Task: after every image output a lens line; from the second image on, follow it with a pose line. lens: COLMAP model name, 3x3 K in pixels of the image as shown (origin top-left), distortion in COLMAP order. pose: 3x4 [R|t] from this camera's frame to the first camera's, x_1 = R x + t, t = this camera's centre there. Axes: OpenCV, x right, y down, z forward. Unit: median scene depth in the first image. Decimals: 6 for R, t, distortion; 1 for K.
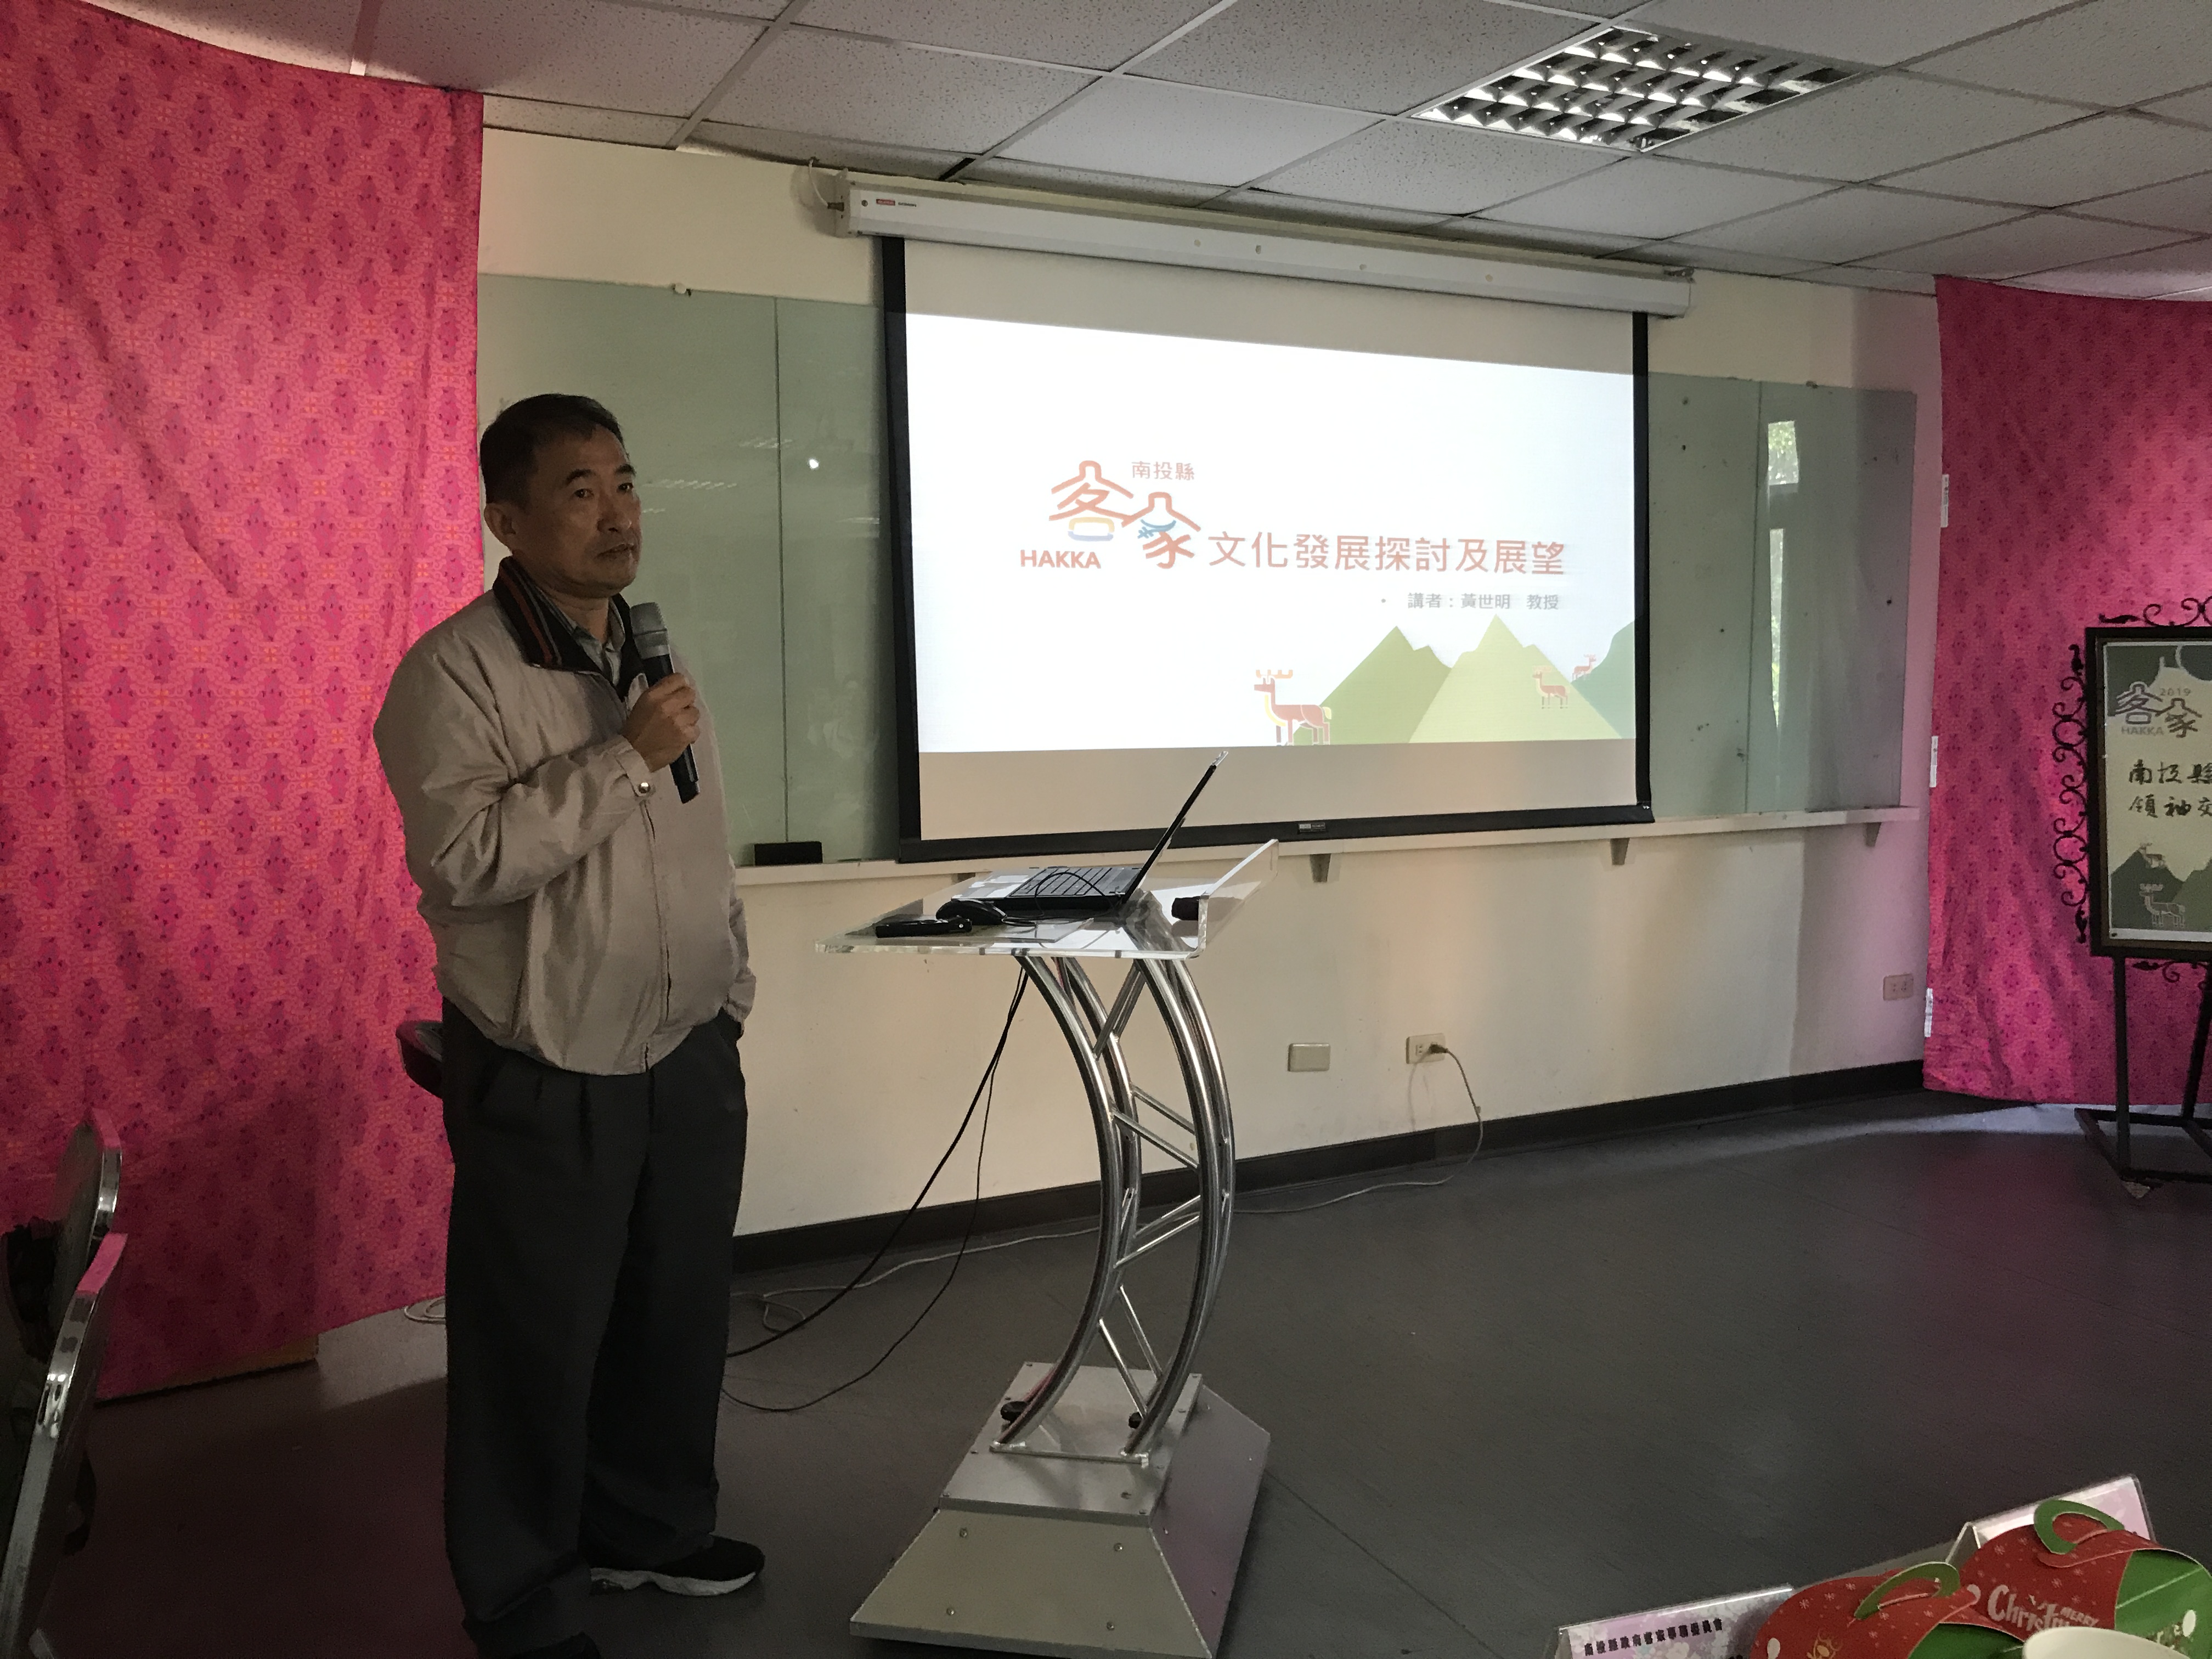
lens RADIAL K [[1798.6, 0, 1106.0], [0, 1798.6, 829.5], [0, 0, 1]] dist [0.033968, -0.052591]
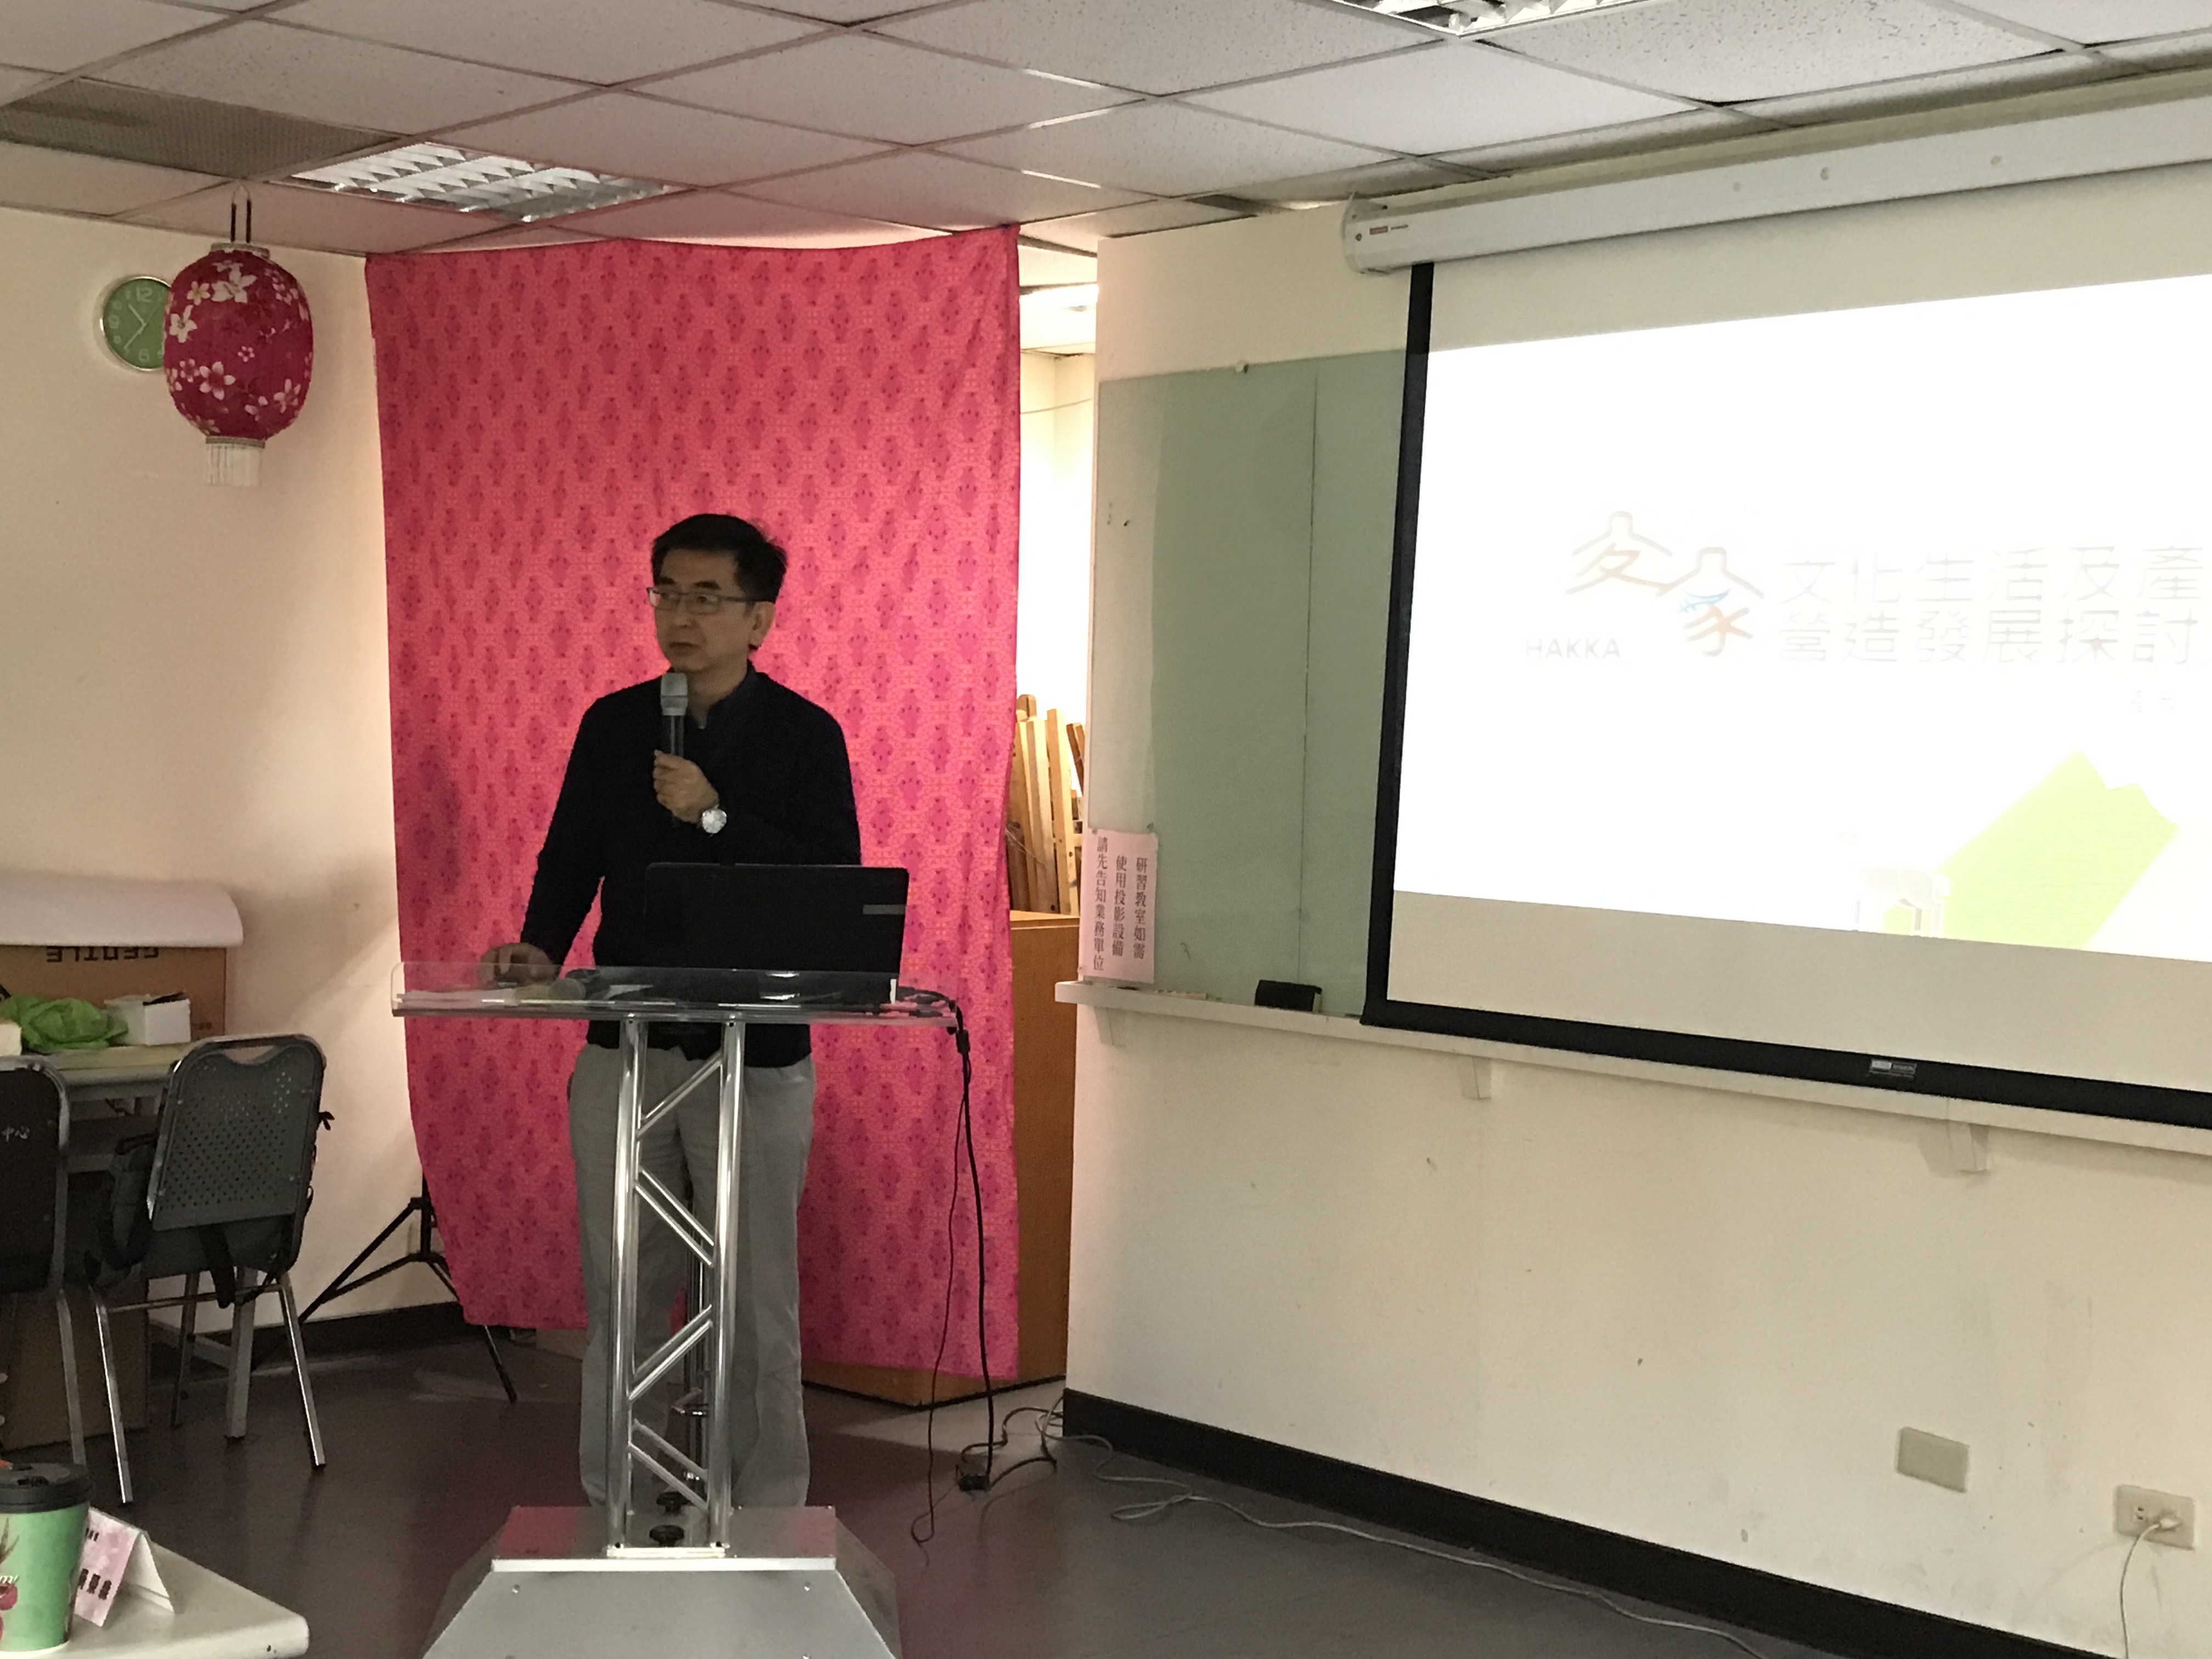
lens RADIAL K [[2967.0, 0, 1106.0], [0, 2967.0, 829.5], [0, 0, 1]] dist [0.104656, -0.082155]
pose [[0.289535, 0.042369, -0.956229, 1.125655], [-0.120239, 0.992716, 0.007579, -0.064491], [0.949585, 0.112781, 0.292520, 0.486311]]
